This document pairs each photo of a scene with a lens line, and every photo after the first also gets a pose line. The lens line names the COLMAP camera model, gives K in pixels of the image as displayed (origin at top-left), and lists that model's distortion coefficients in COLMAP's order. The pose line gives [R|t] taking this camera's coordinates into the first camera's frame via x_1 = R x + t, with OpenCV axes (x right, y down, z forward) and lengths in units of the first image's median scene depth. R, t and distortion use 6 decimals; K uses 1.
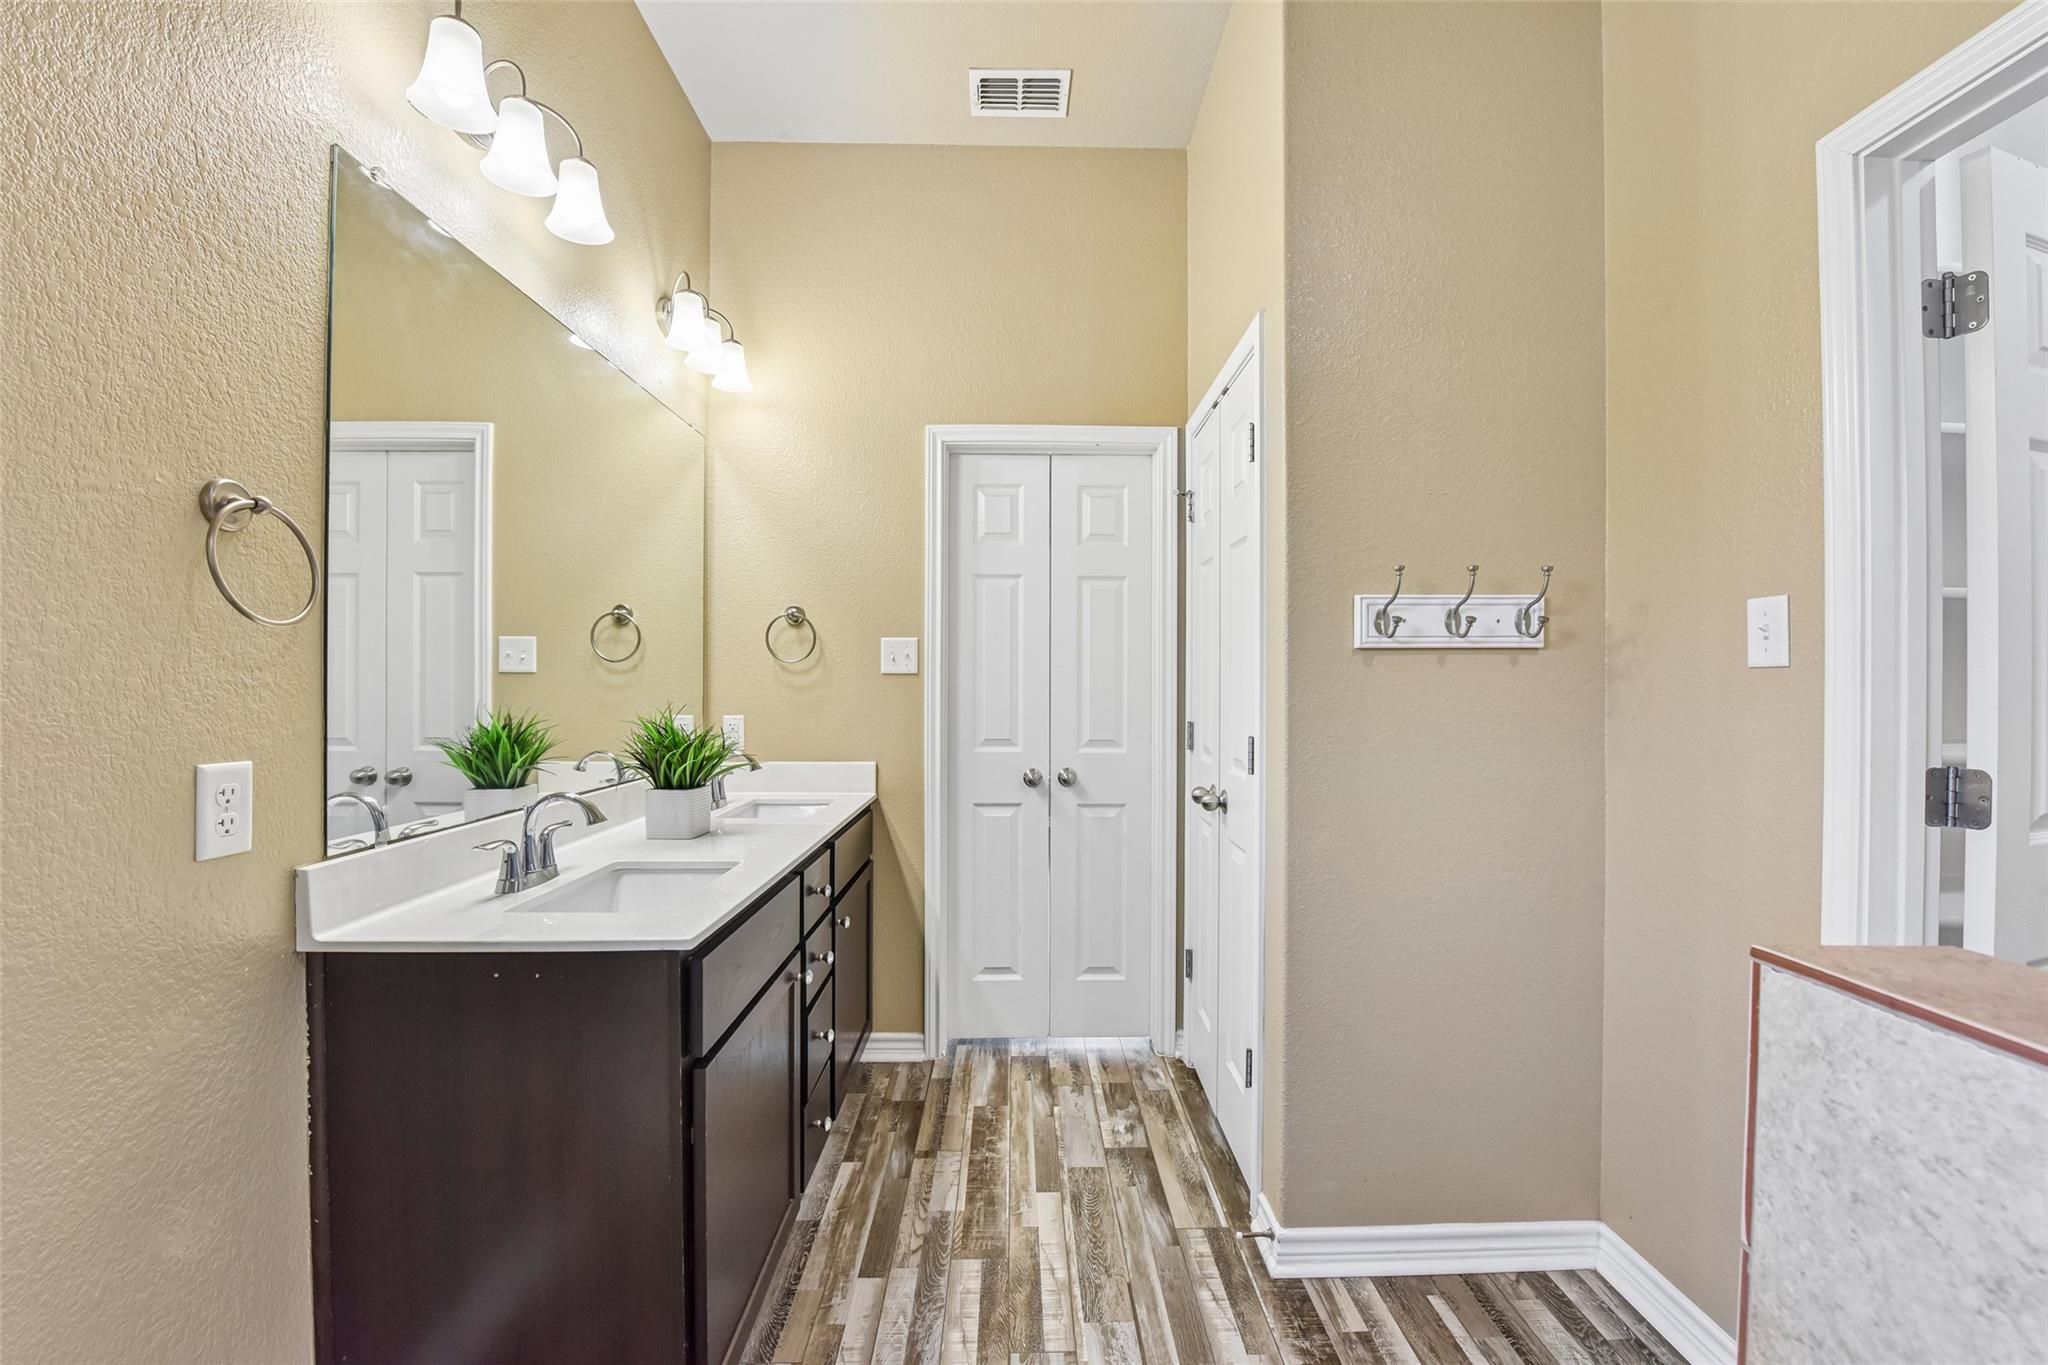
lens RADIAL K [[816.3, 0, 1035.1], [0, 816.3, 683.7], [0, 0, 1]] dist [-0.017295, -0.001013]
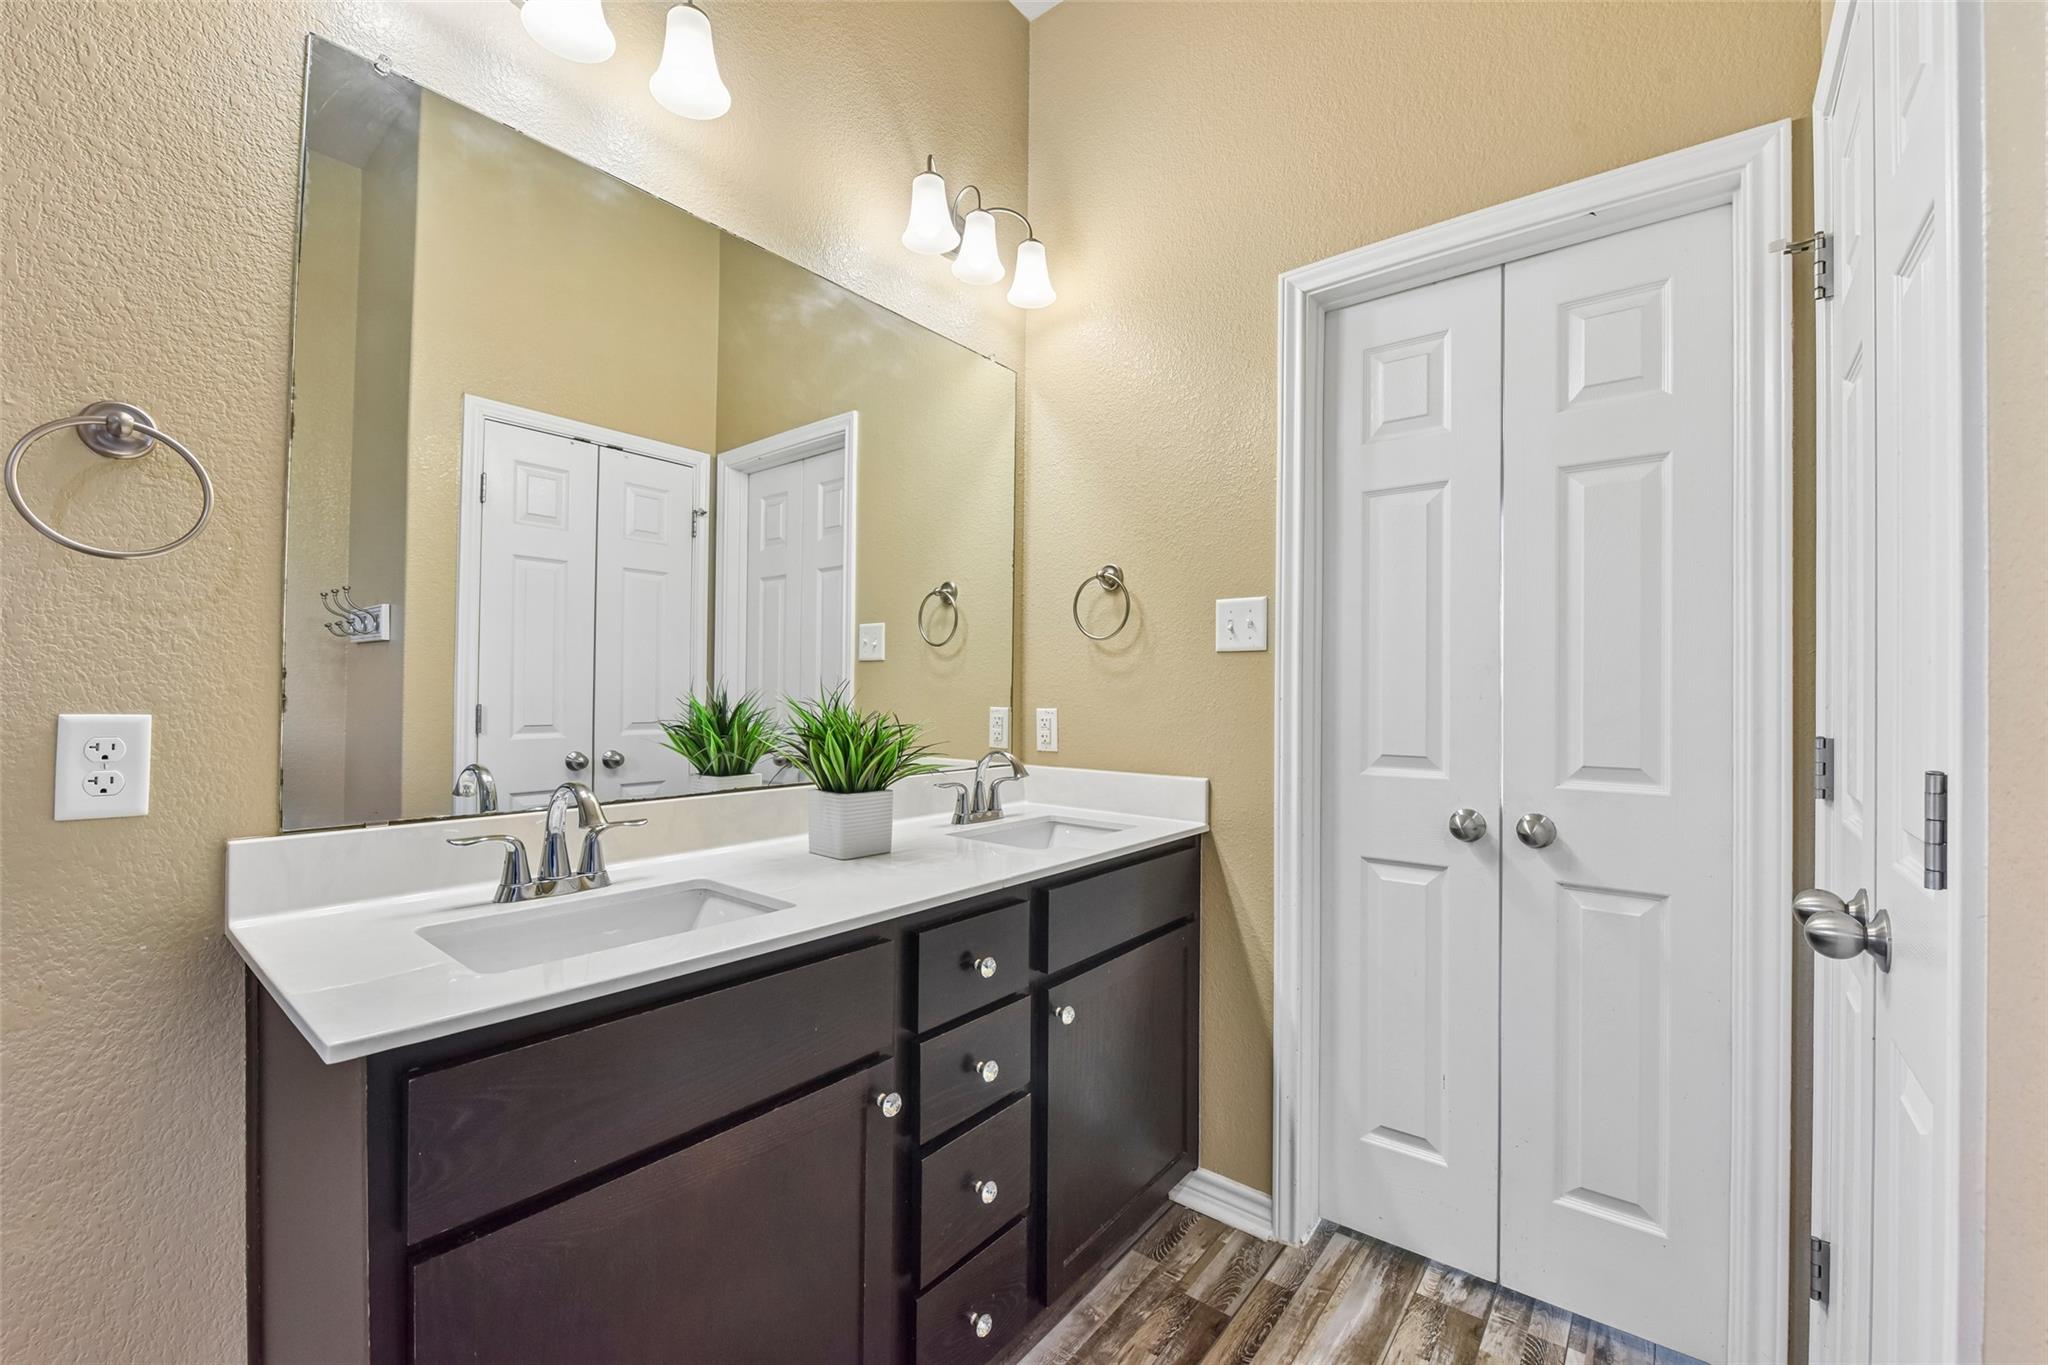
lens RADIAL K [[816.3, 0, 1035.1], [0, 816.3, 683.7], [0, 0, 1]] dist [-0.017295, -0.001013]
pose [[0.766964, -0.003436, -0.641681, 0.138075], [-0.007794, 0.999862, -0.014670, 0.026359], [0.641643, 0.016252, 0.766832, 0.373471]]
